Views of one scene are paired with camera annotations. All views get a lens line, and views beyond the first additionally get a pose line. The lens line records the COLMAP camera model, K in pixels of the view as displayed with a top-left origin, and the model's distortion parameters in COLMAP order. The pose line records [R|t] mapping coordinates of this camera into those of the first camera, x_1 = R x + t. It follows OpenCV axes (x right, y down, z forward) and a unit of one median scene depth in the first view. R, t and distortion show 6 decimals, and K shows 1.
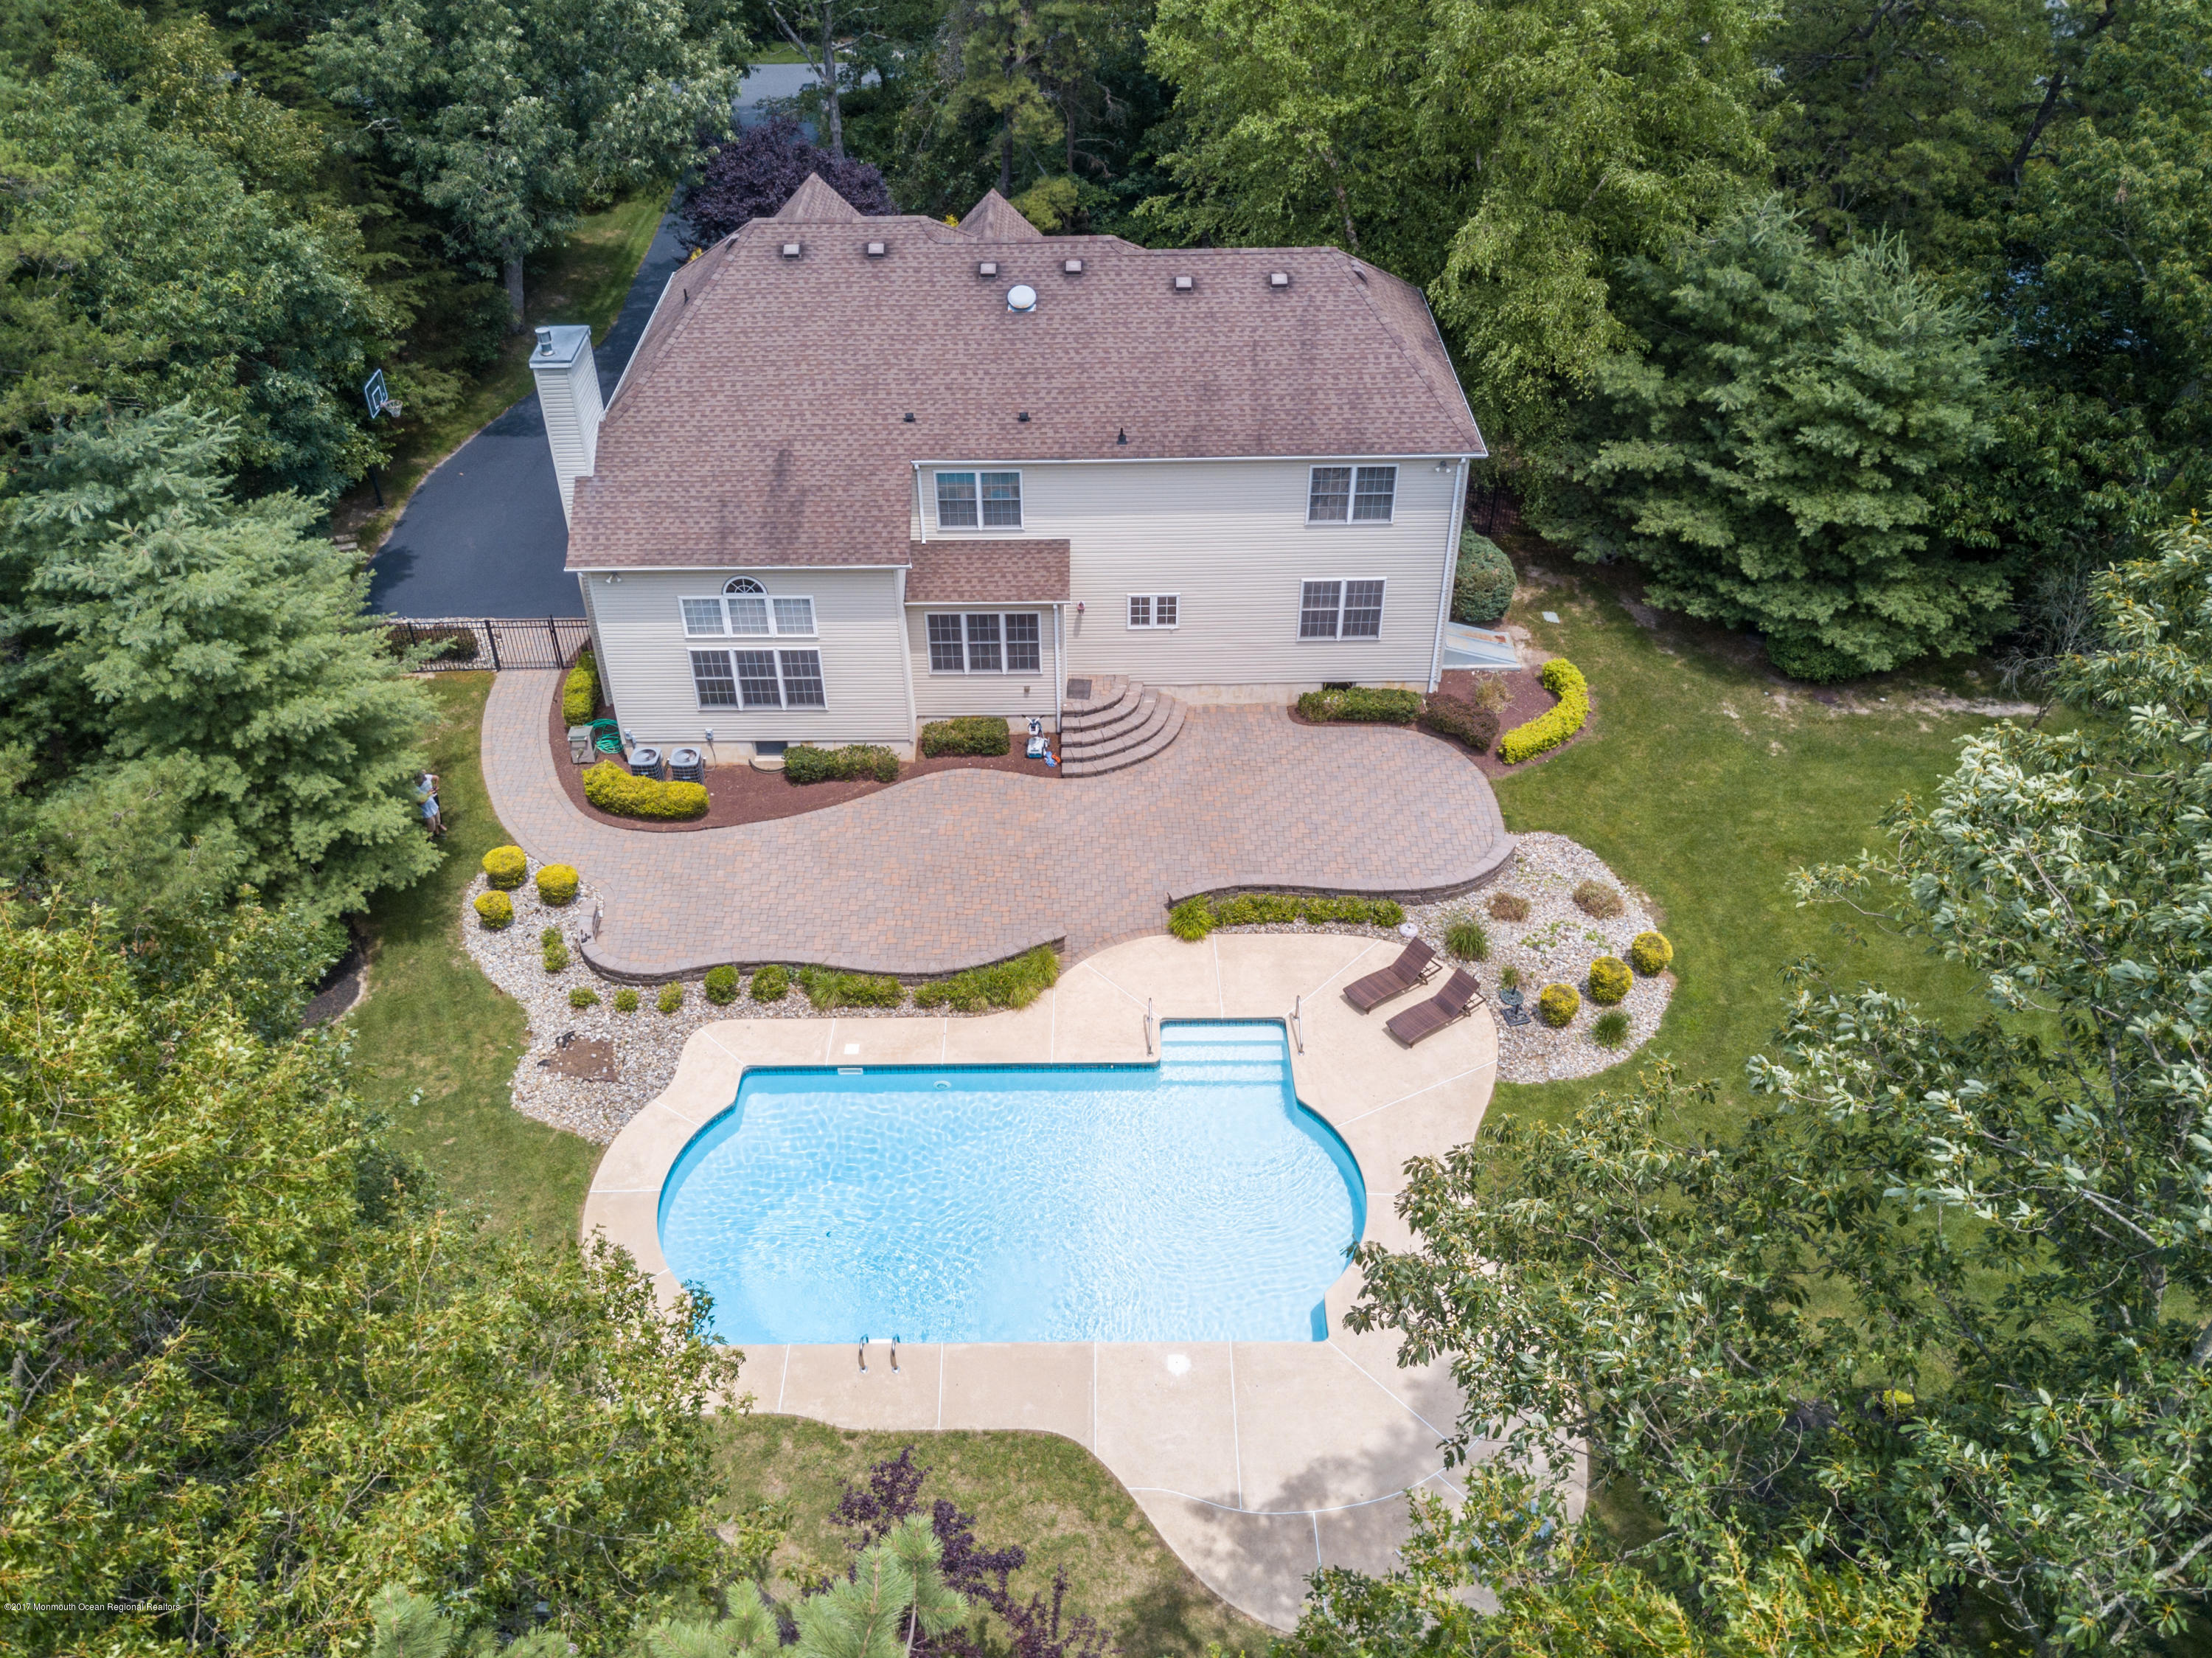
lens RADIAL K [[1639.7, 0, 1096.5], [0, 1639.7, 973.6], [0, 0, 1]] dist [0.008638, 0.001117]
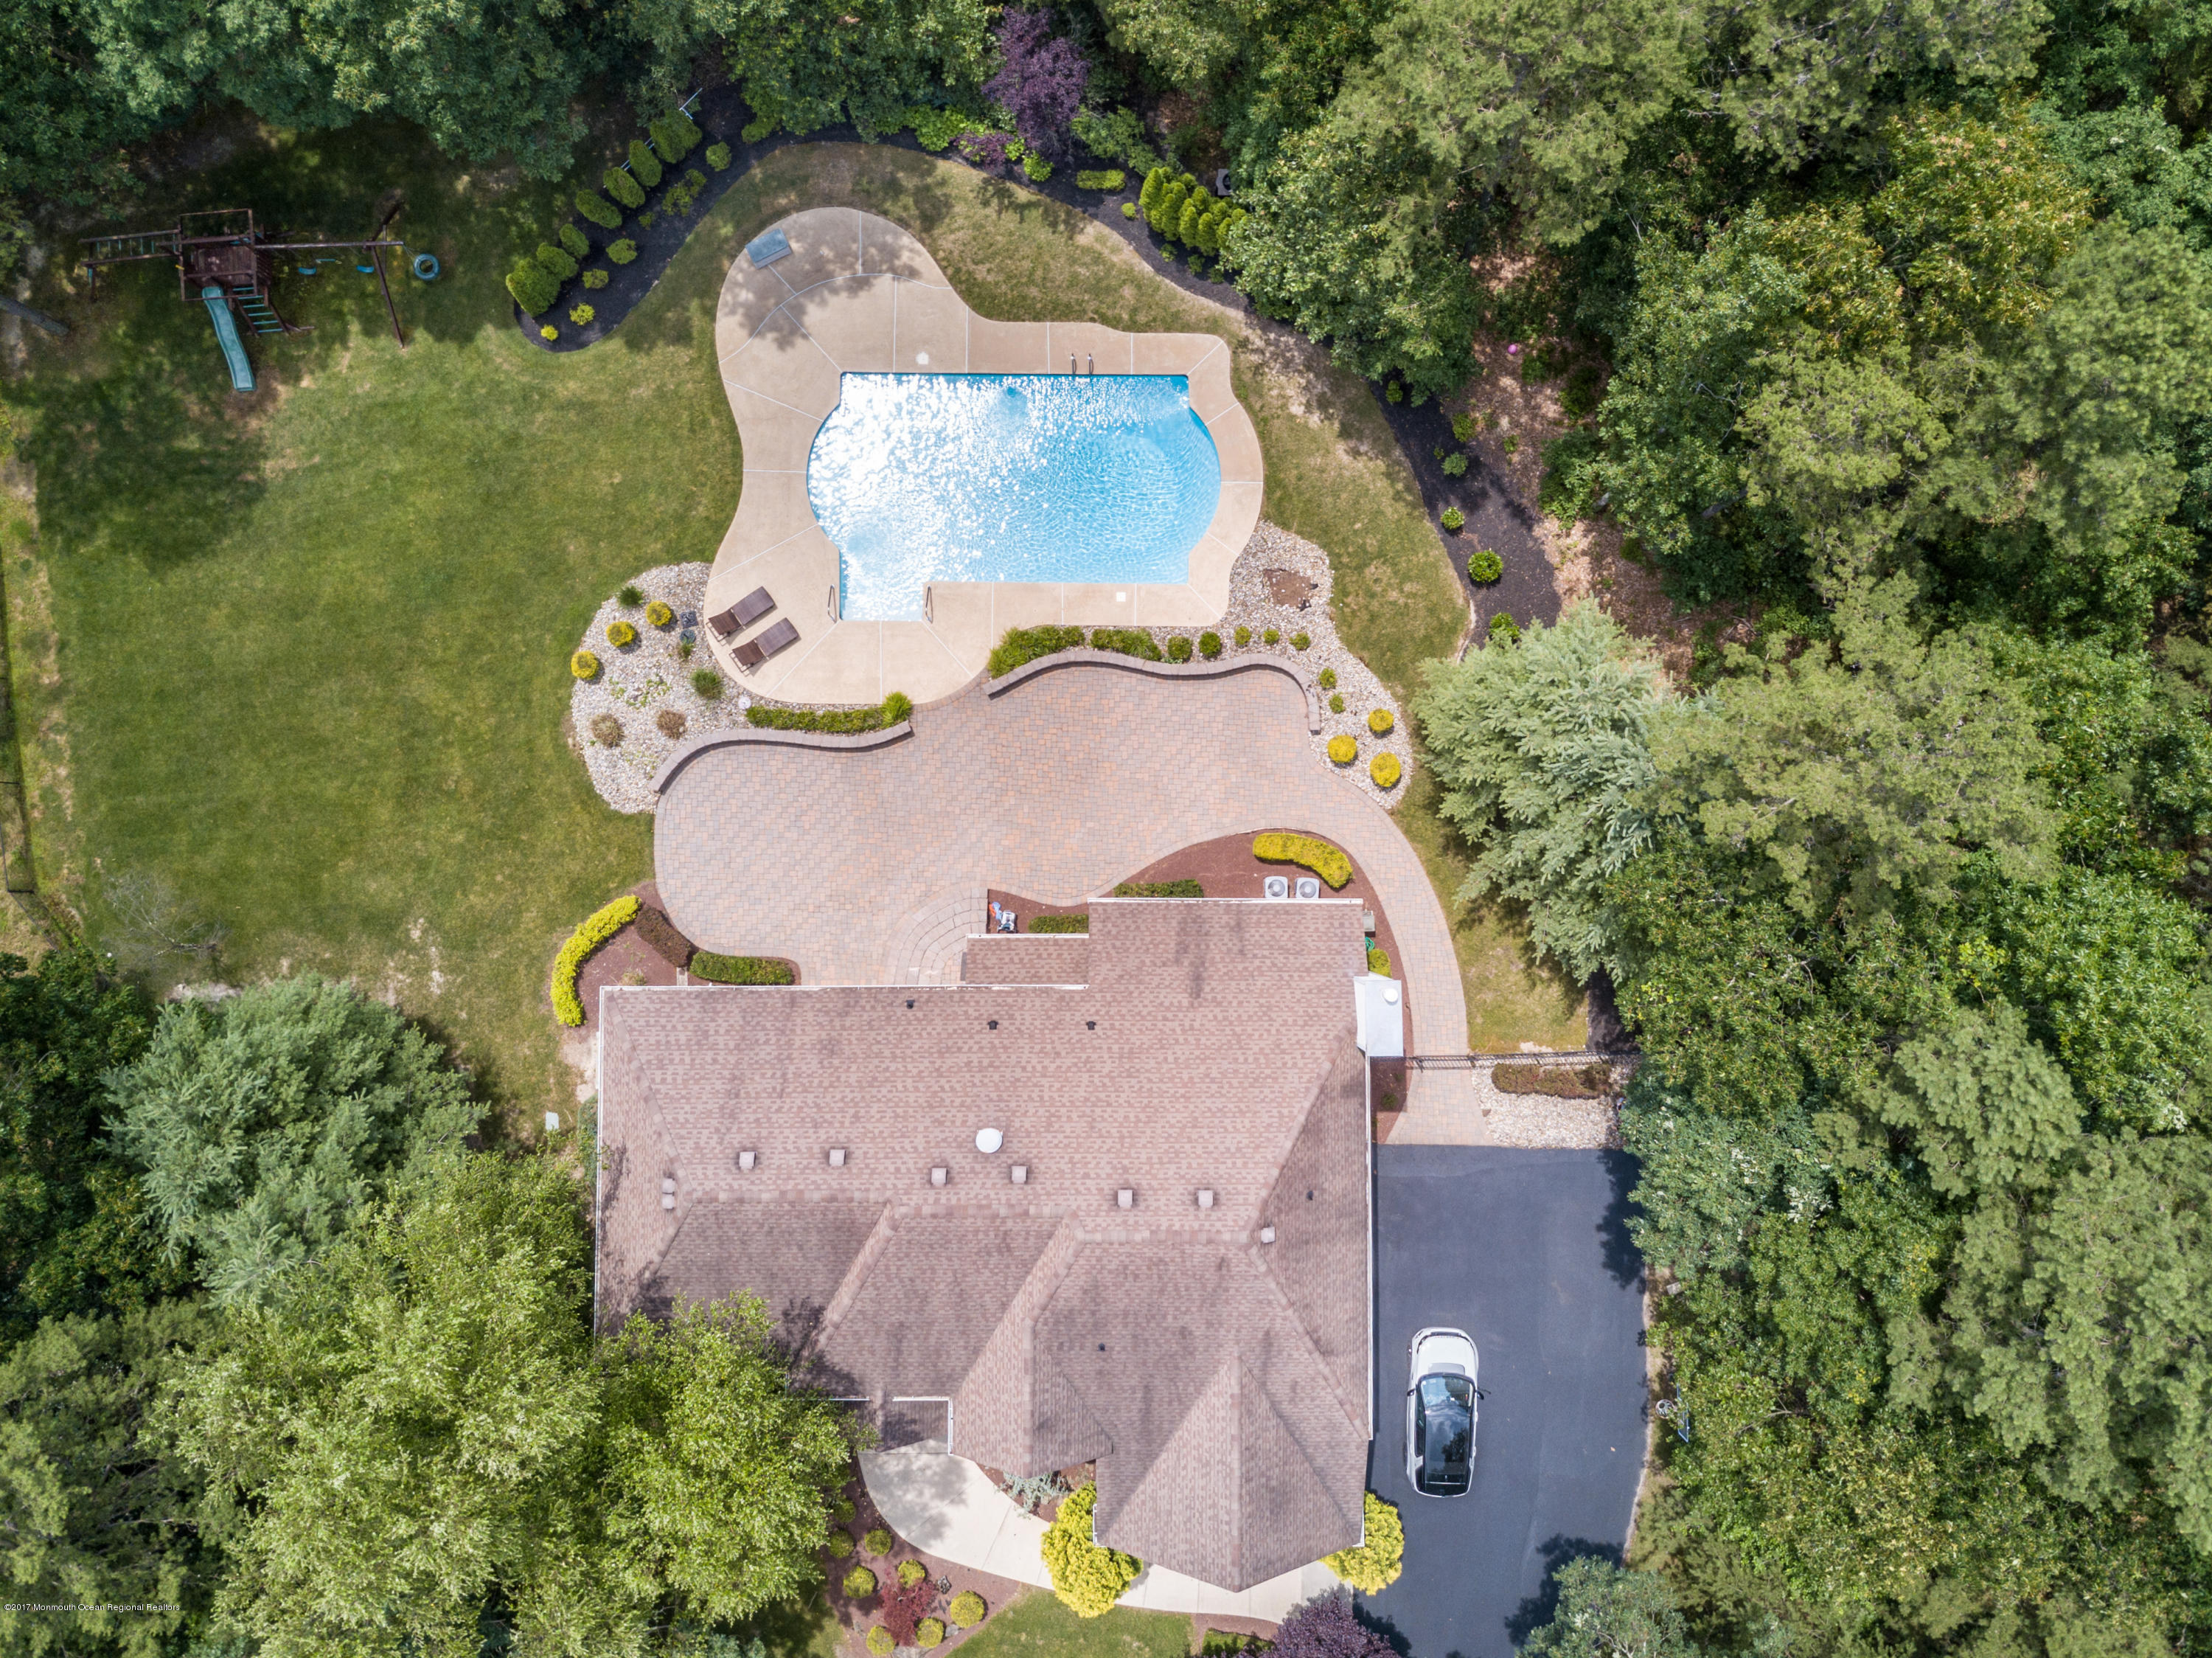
lens RADIAL K [[1668.9, 0, 1106.0], [0, 1668.9, 829.0], [0, 0, 1]] dist [0.023716, 0.010310]
pose [[-0.999928, -0.009154, 0.007819, -0.130302], [0.011875, -0.643103, 0.765688, -1.136128], [-0.001981, 0.765725, 0.643165, 0.128268]]
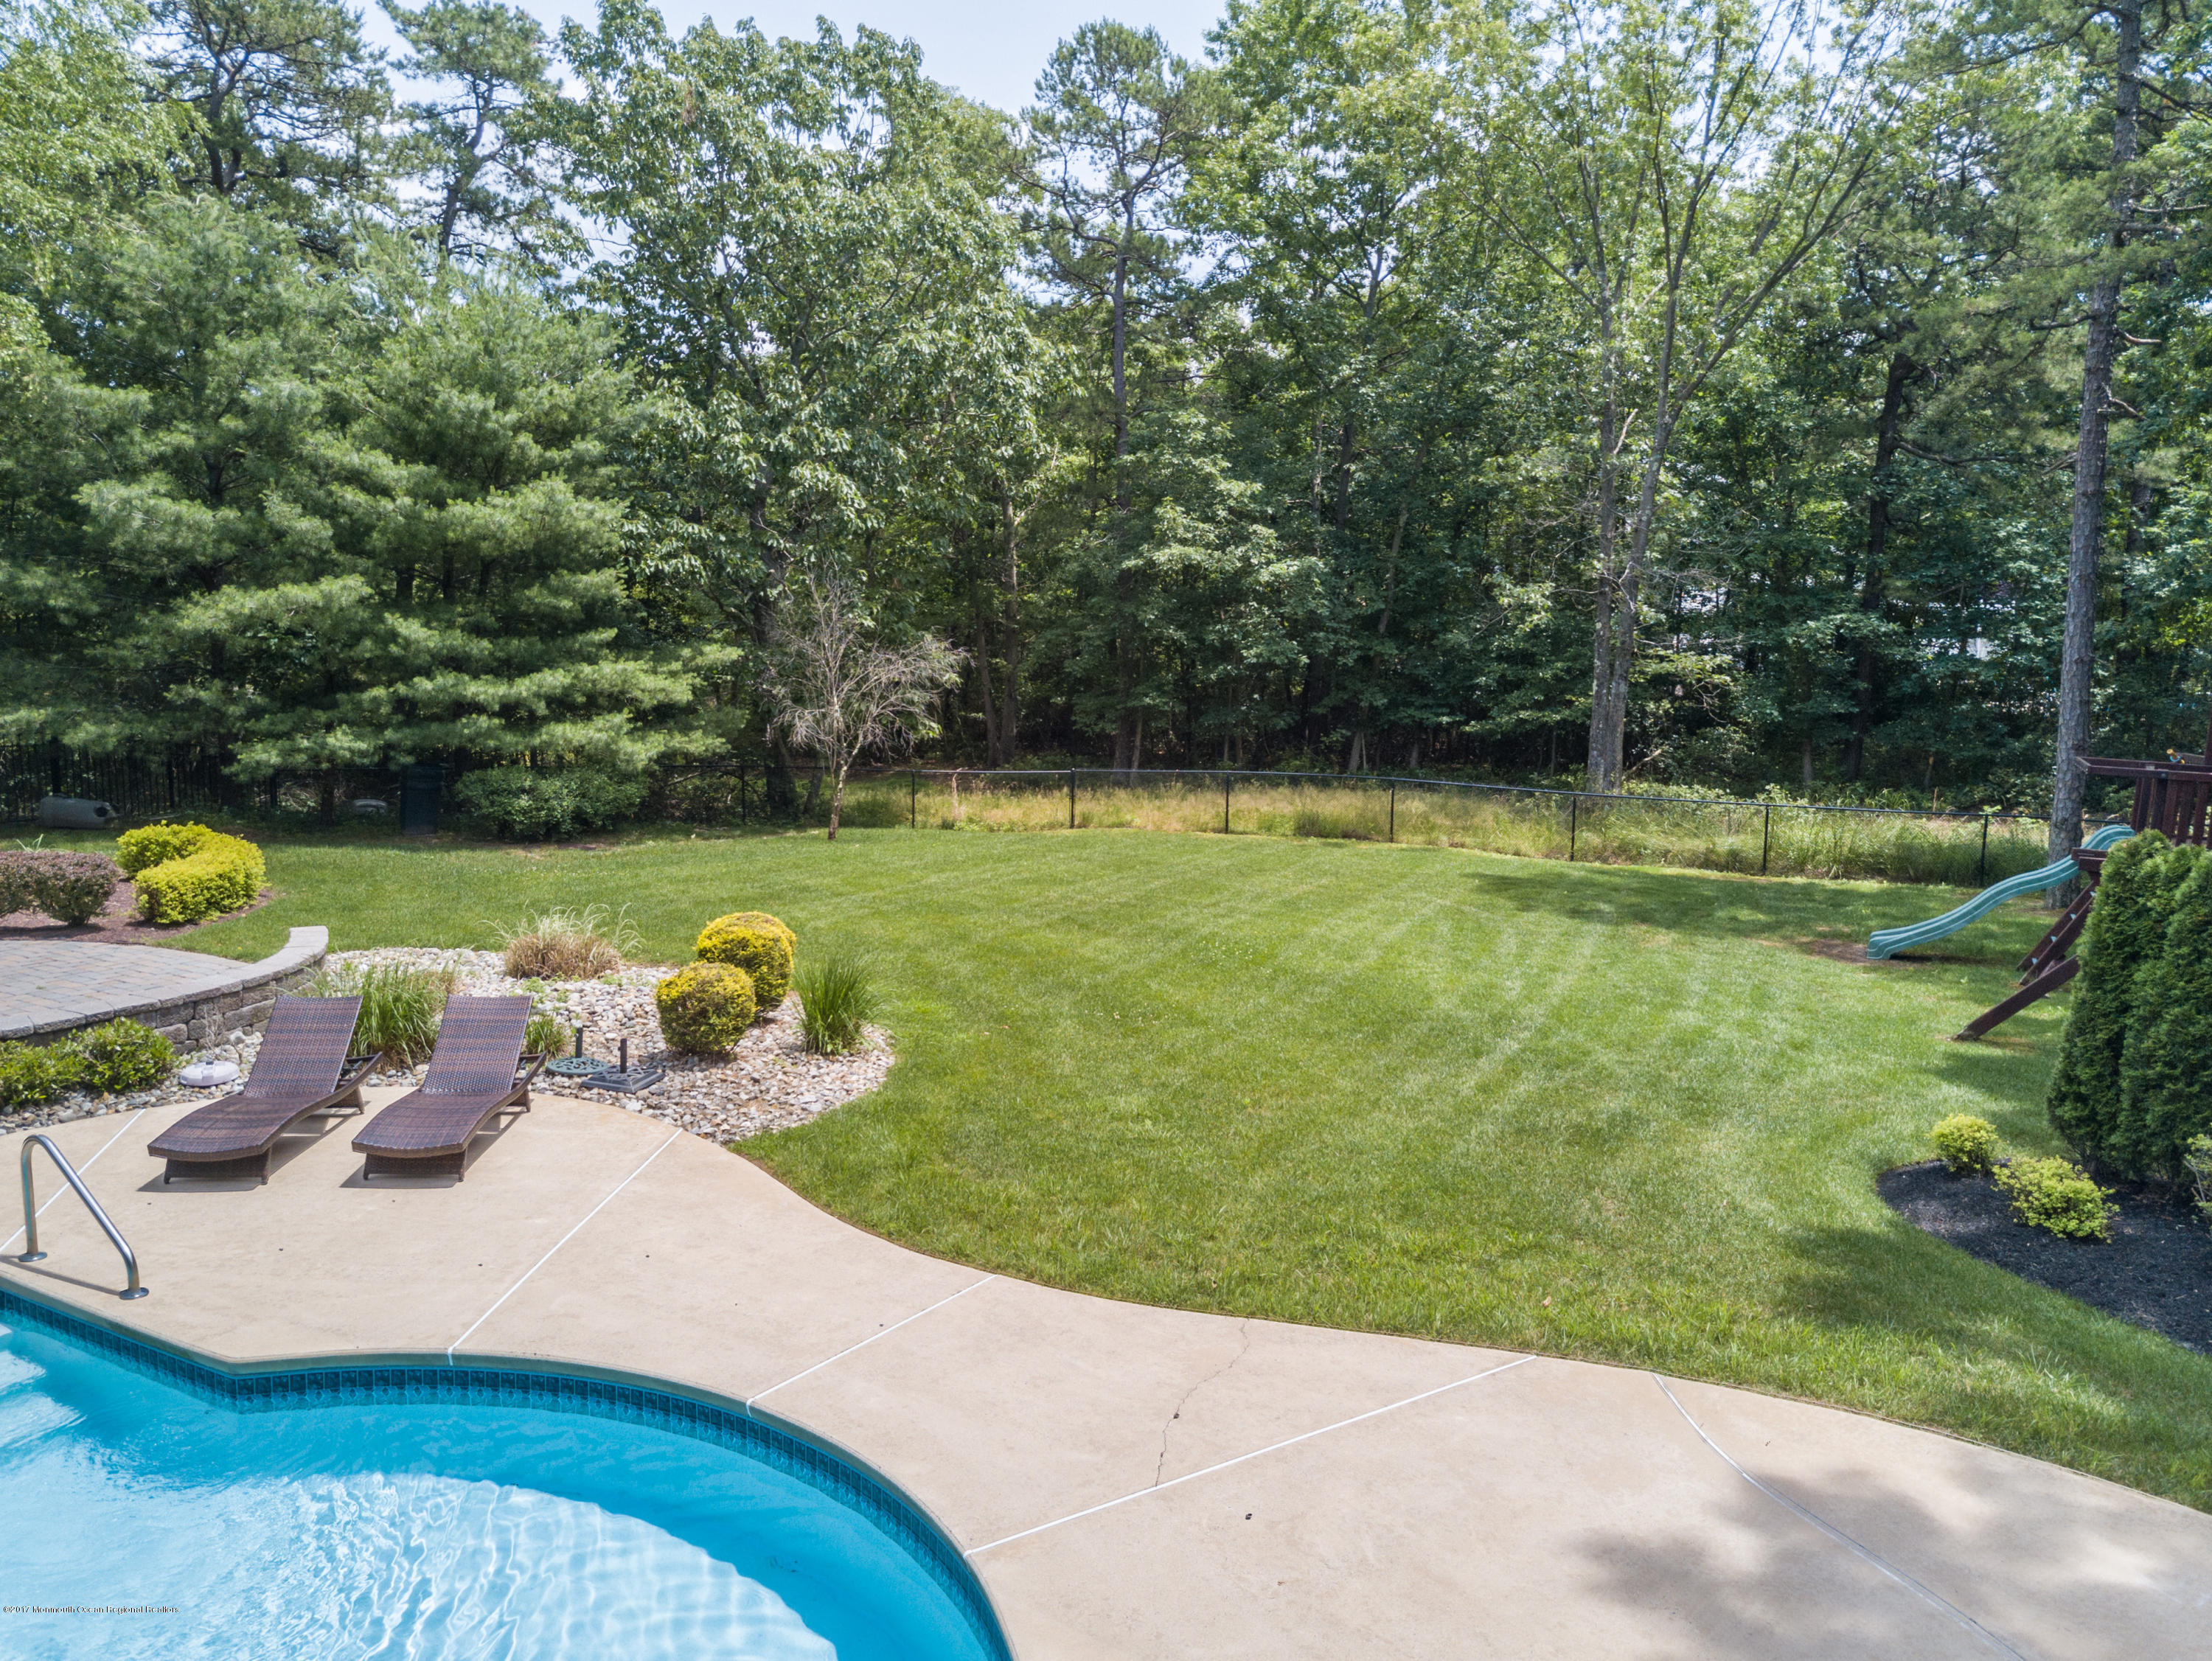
lens RADIAL K [[1668.5, 0, 1106.0], [0, 1668.5, 830.5], [0, 0, 1]] dist [0.023716, 0.010310]
pose [[0.518838, -0.102559, 0.848698, -0.016271], [0.559451, 0.791399, -0.246377, 0.125628], [-0.646391, 0.602635, 0.467985, 0.620799]]
